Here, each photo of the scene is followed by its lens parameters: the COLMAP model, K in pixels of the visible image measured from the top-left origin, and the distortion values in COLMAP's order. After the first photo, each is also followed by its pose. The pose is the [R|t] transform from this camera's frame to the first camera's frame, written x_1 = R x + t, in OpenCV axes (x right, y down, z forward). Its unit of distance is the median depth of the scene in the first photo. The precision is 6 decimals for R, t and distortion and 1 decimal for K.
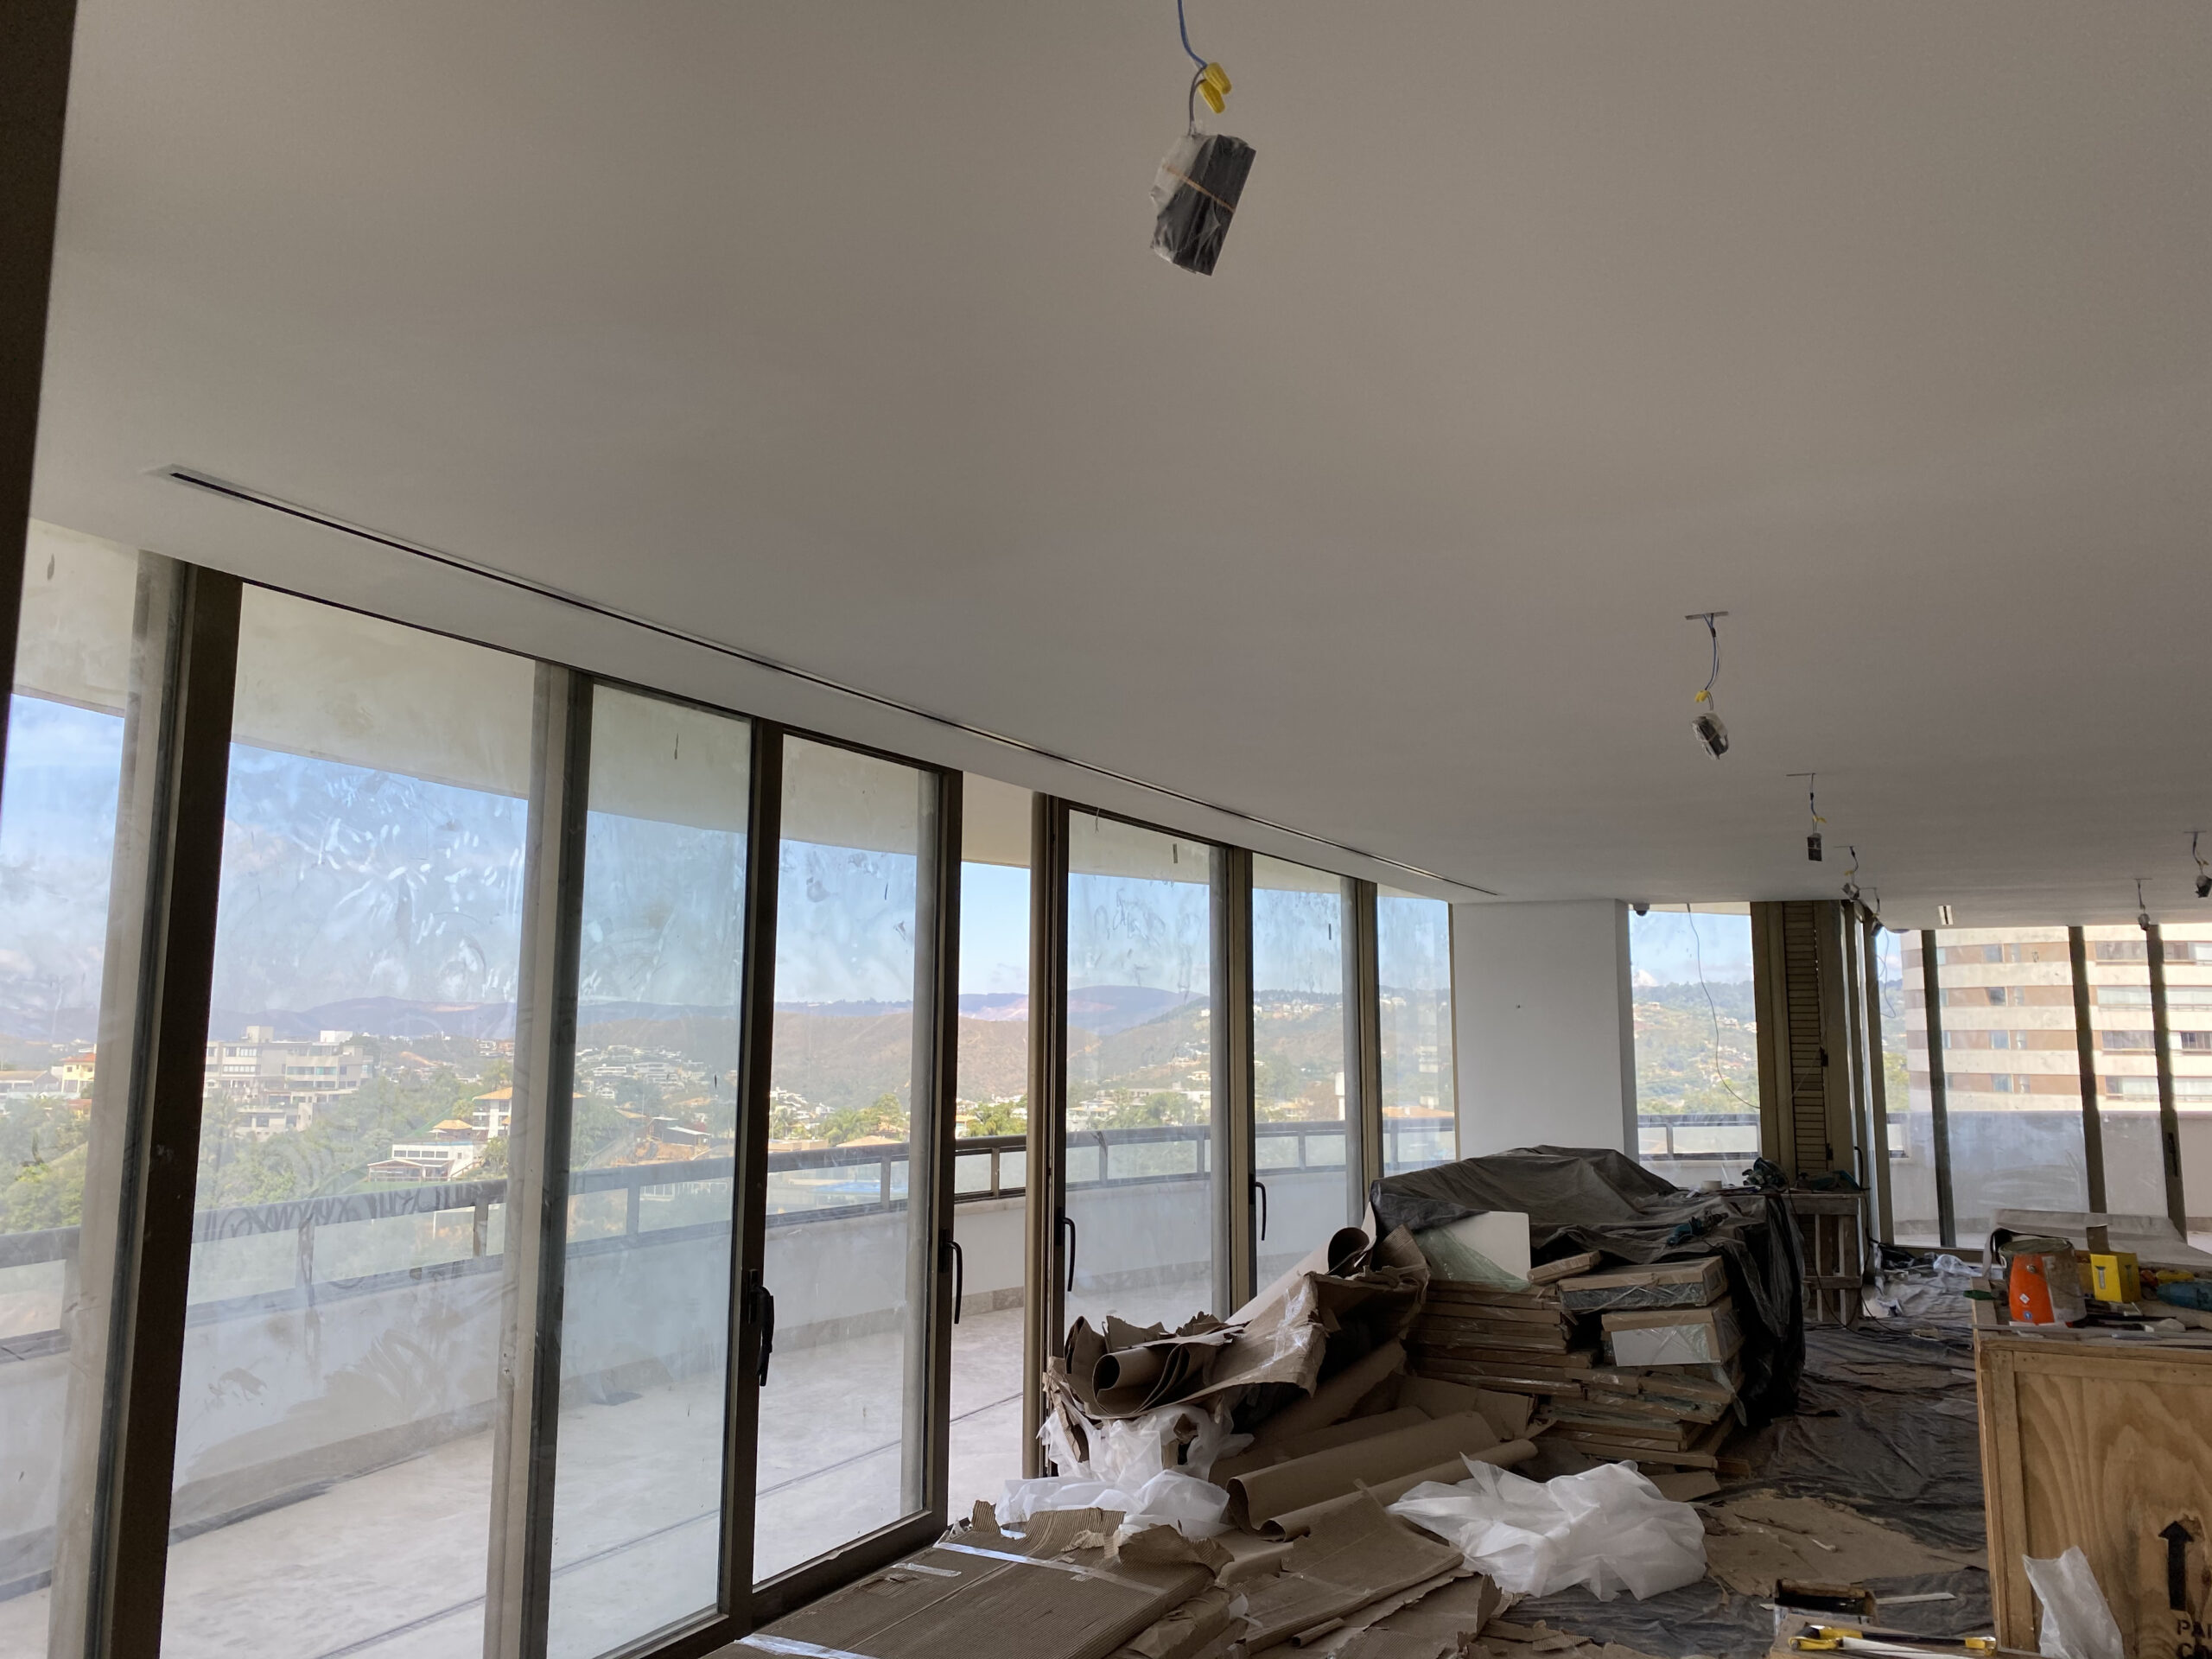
lens RADIAL K [[1702.5, 0, 1131.8], [0, 1702.5, 807.6], [0, 0, 1]] dist [0.035443, -0.033012]
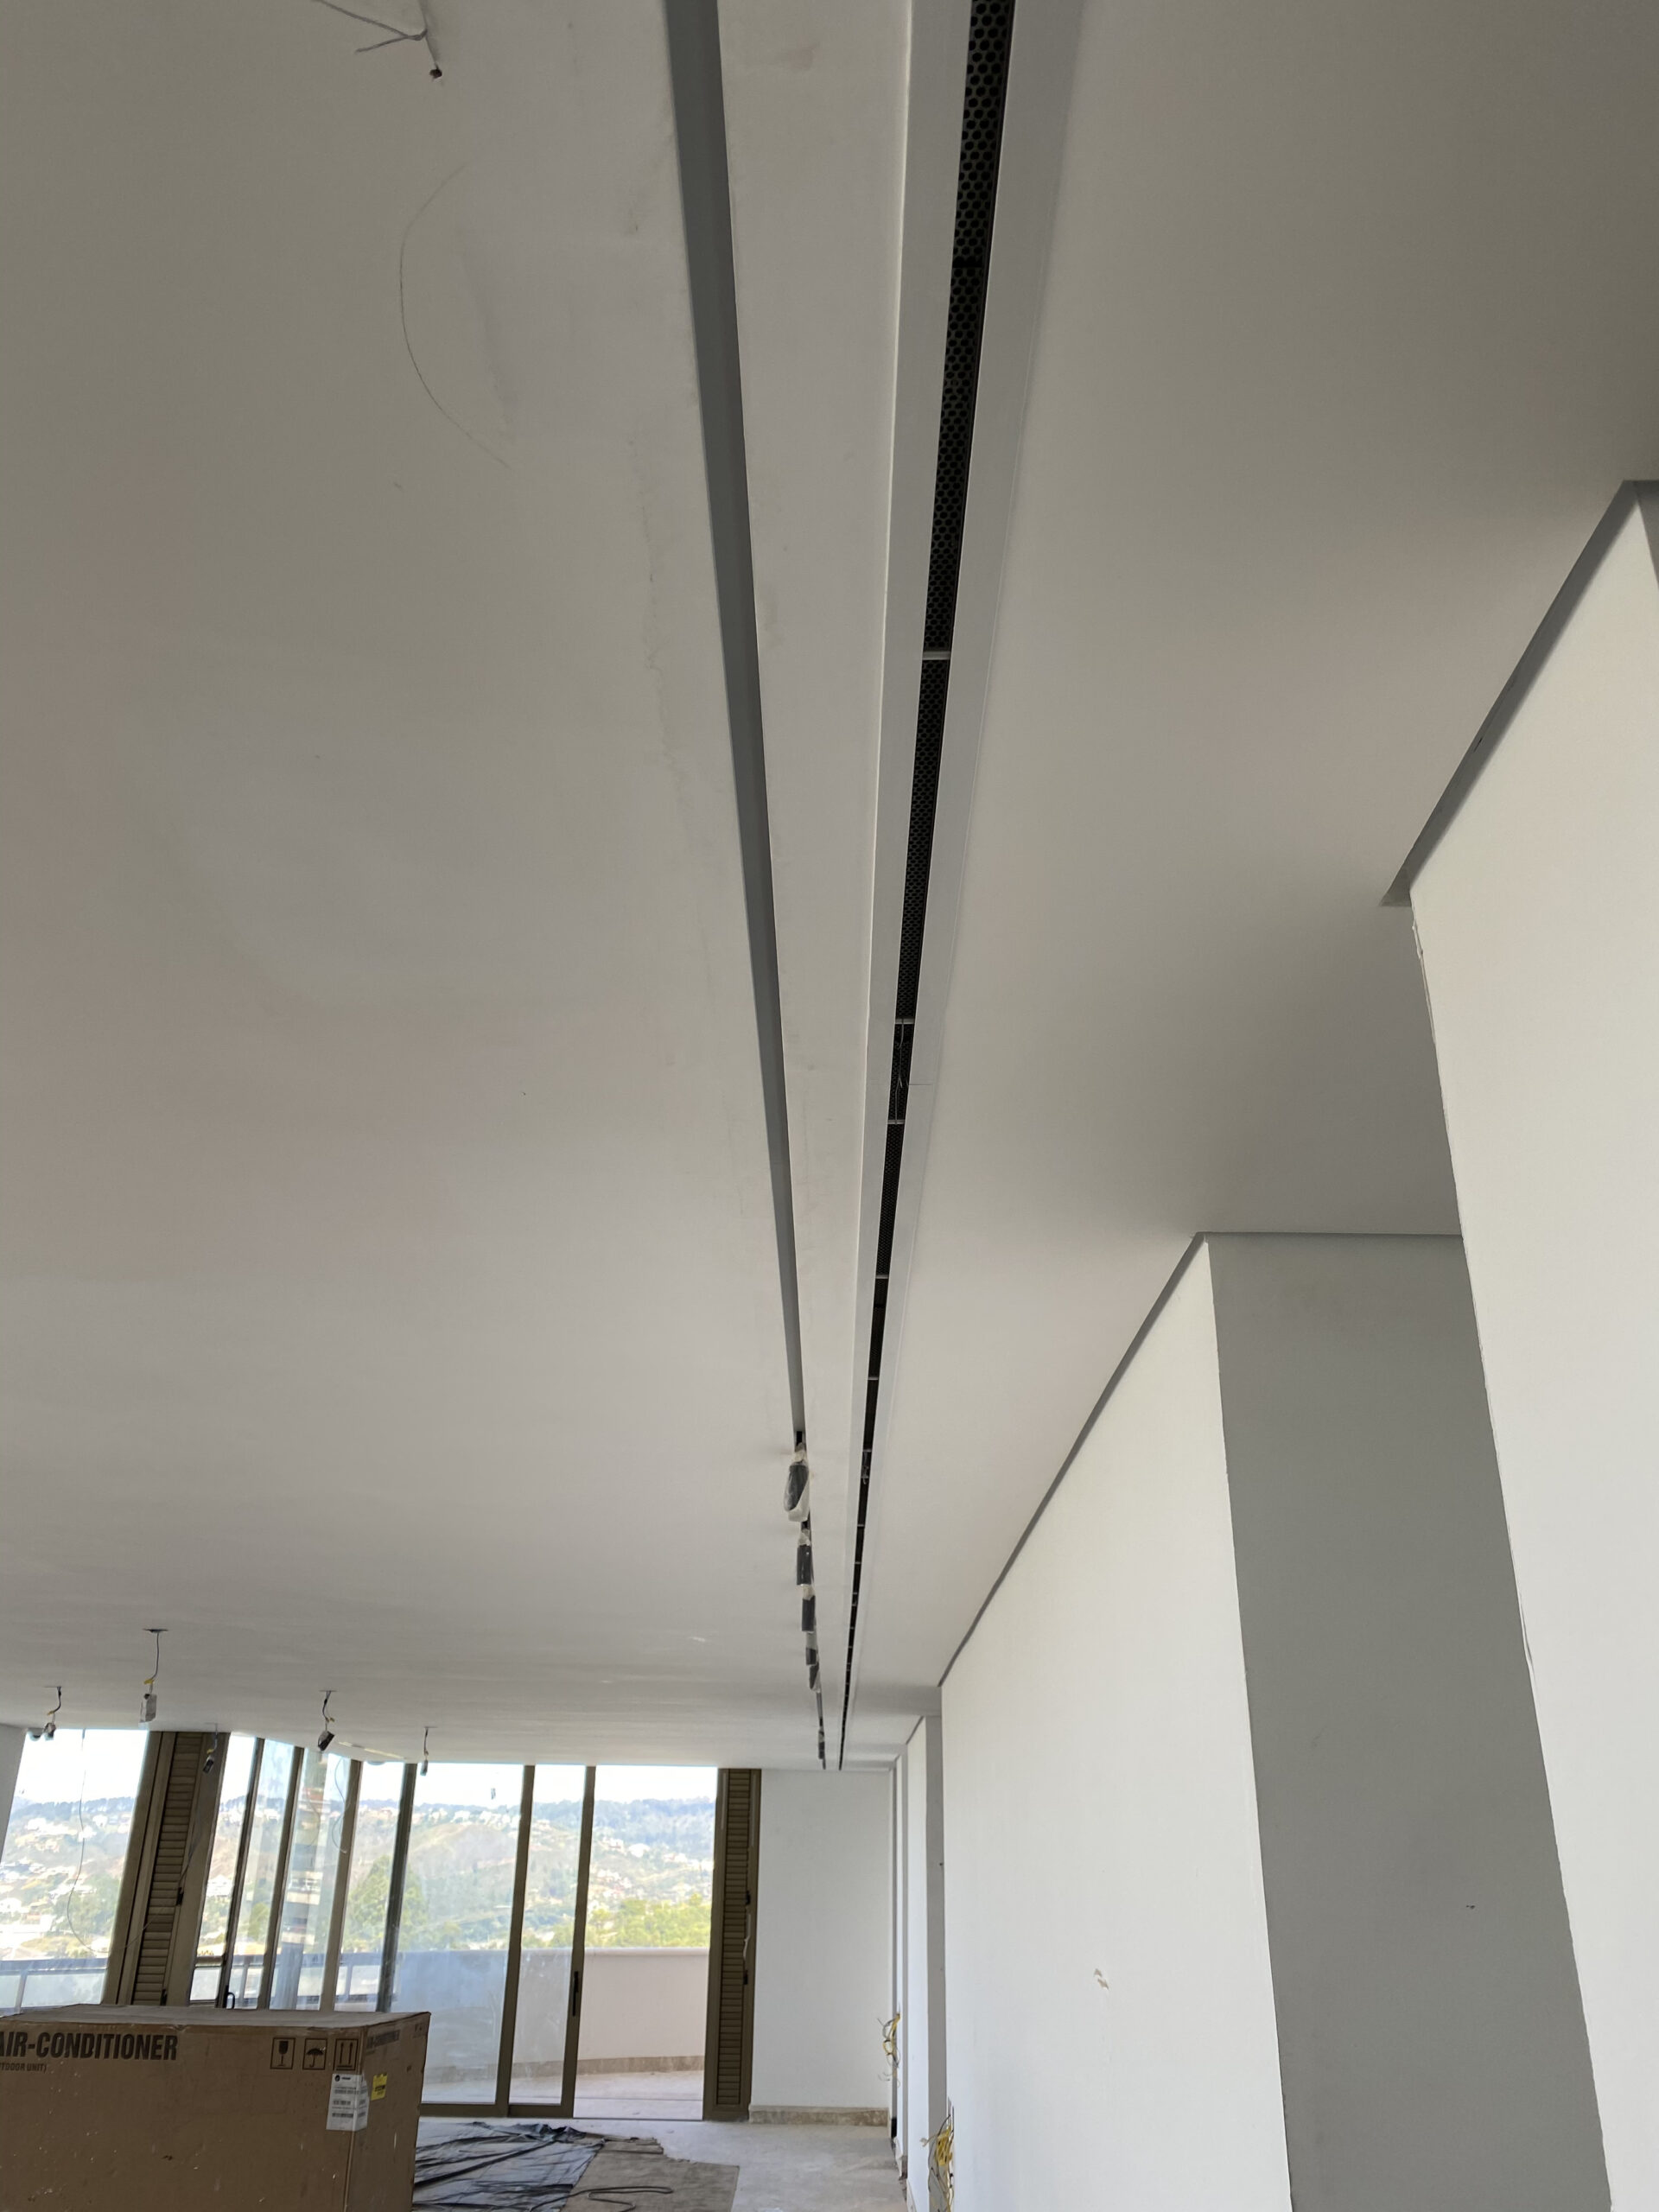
lens RADIAL K [[1702.5, 0, 812.3], [0, 1702.5, 1124.9], [0, 0, 1]] dist [0.035443, -0.033012]
pose [[0.899129, 0.188250, 0.395130, 0.419388], [-0.075500, 0.955954, -0.283640, -0.052211], [-0.431122, 0.225196, 0.873739, -0.261837]]
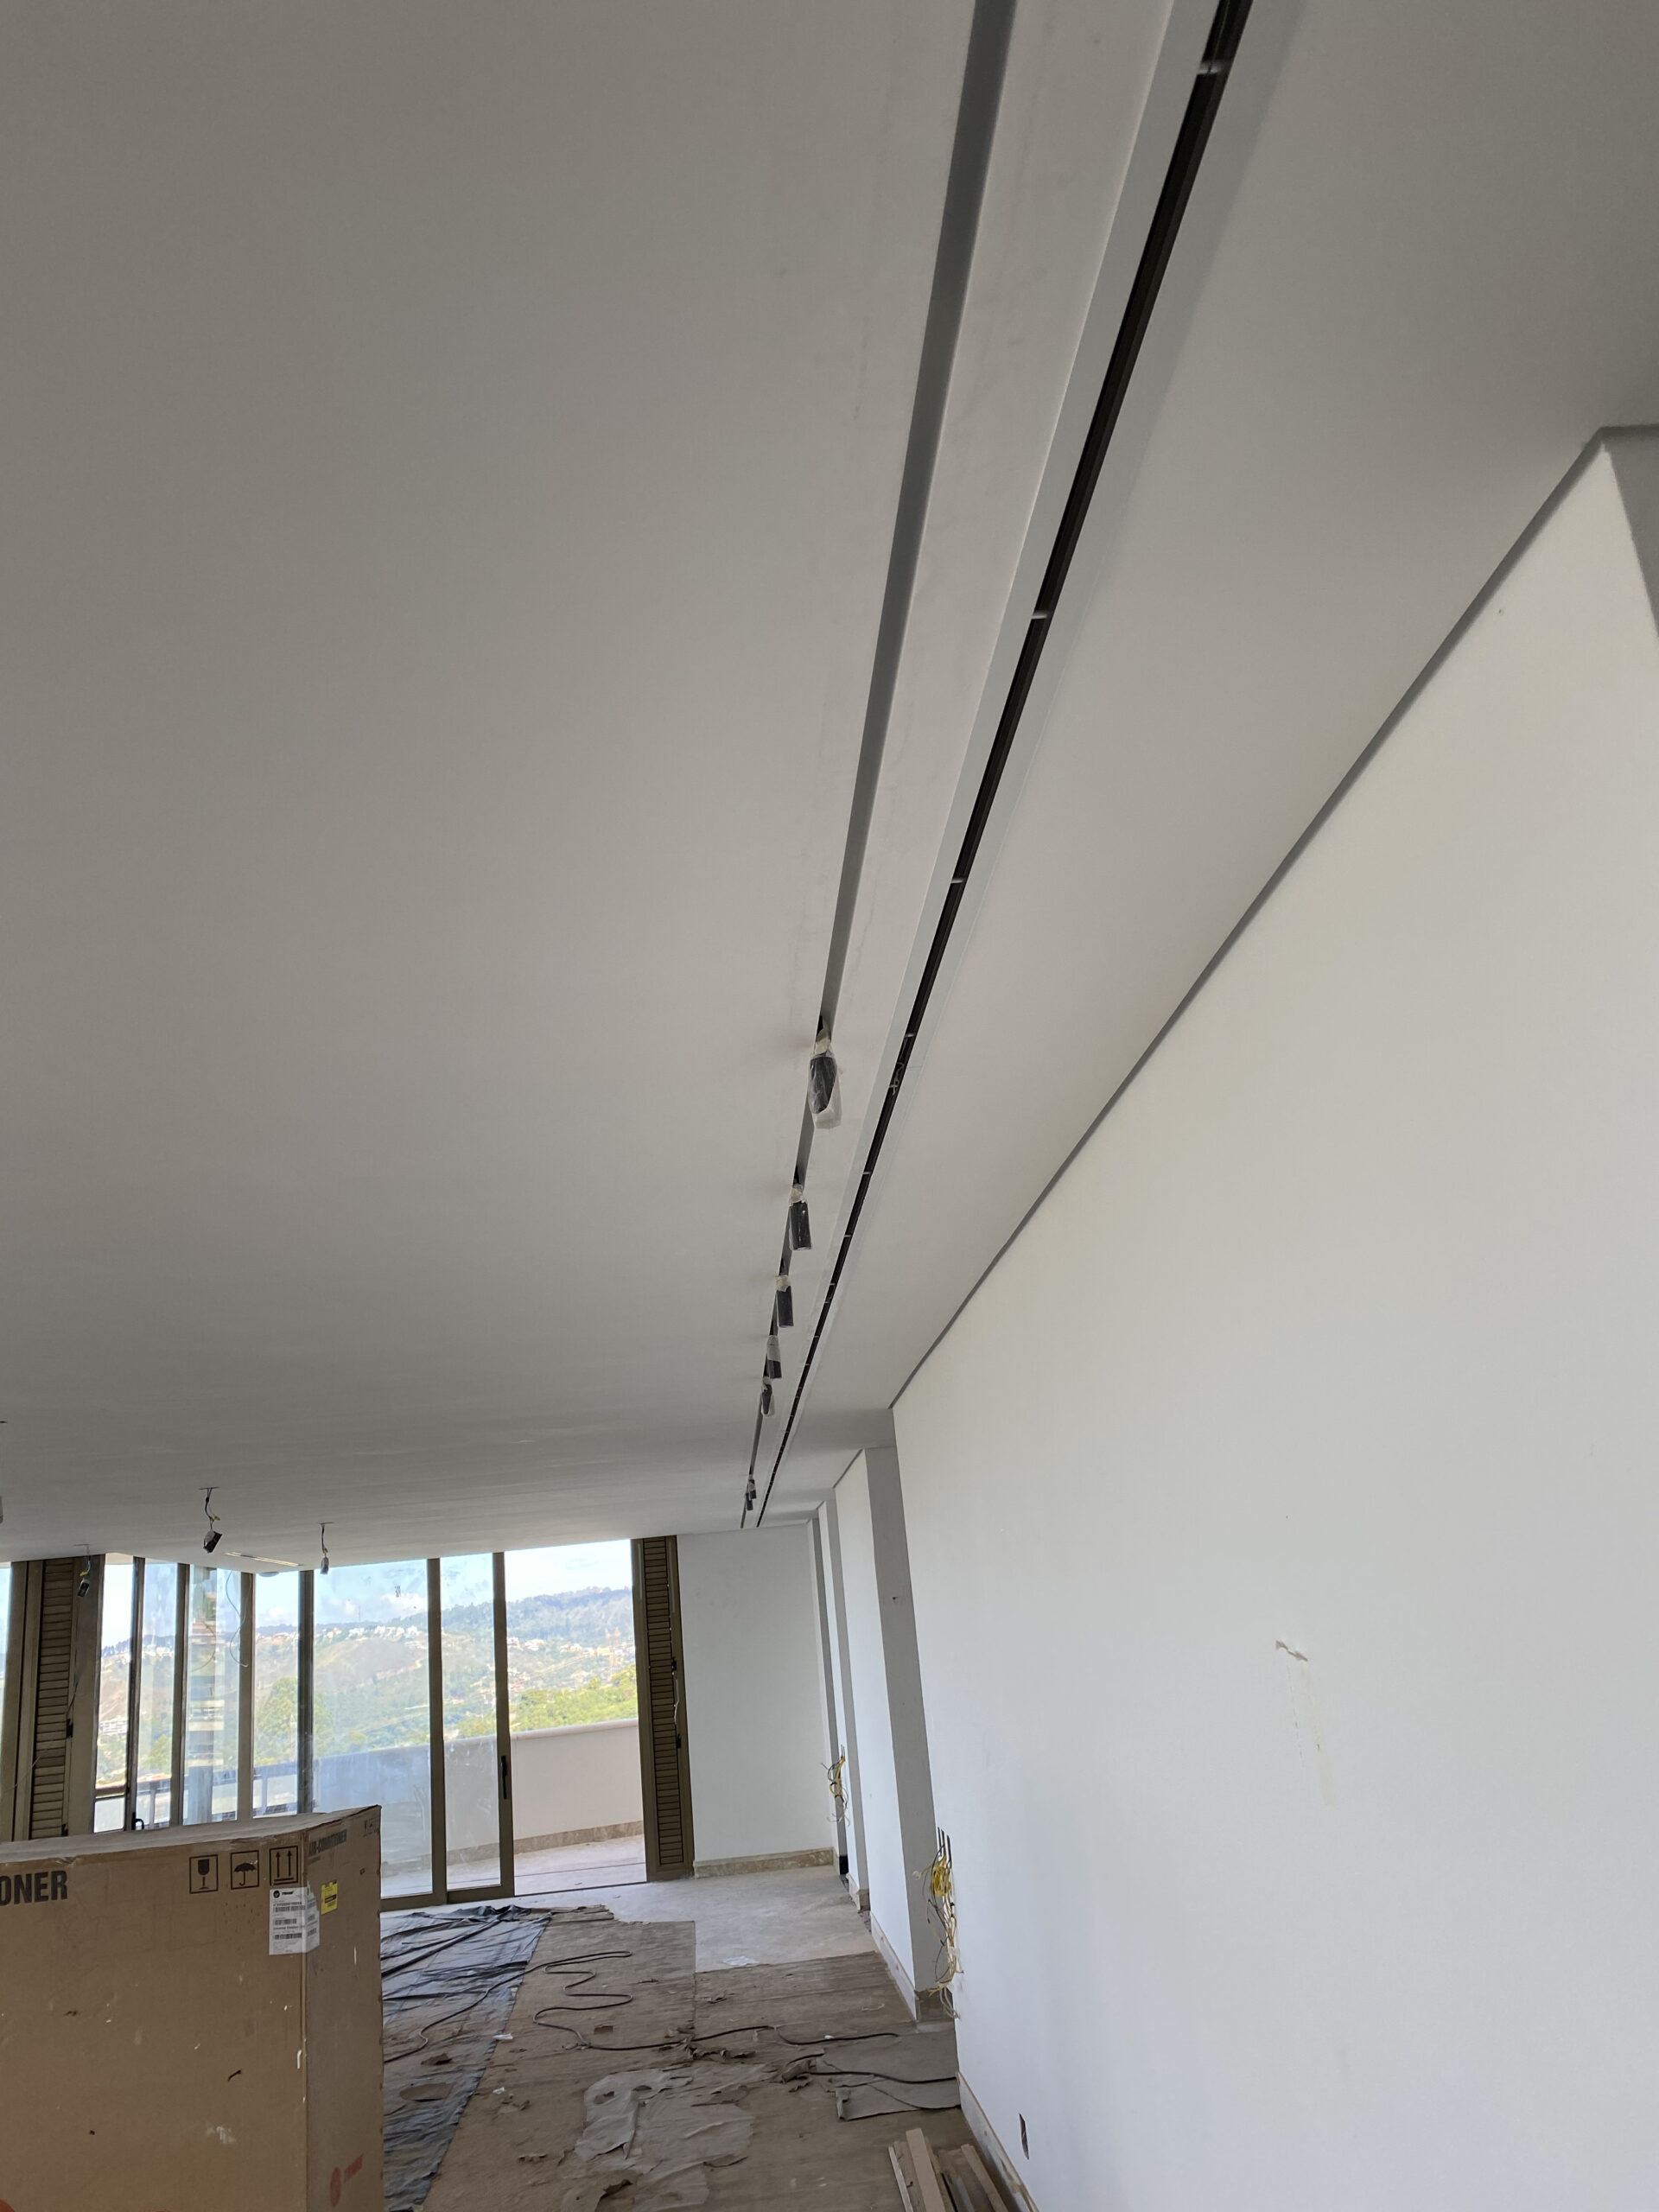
lens RADIAL K [[1702.5, 0, 828.1], [0, 1702.5, 1116.4], [0, 0, 1]] dist [0.035443, -0.033012]
pose [[0.863551, 0.068487, 0.499589, 0.447700], [0.022796, 0.984419, -0.174355, -0.019343], [-0.503746, 0.161953, 0.848535, -0.114256]]
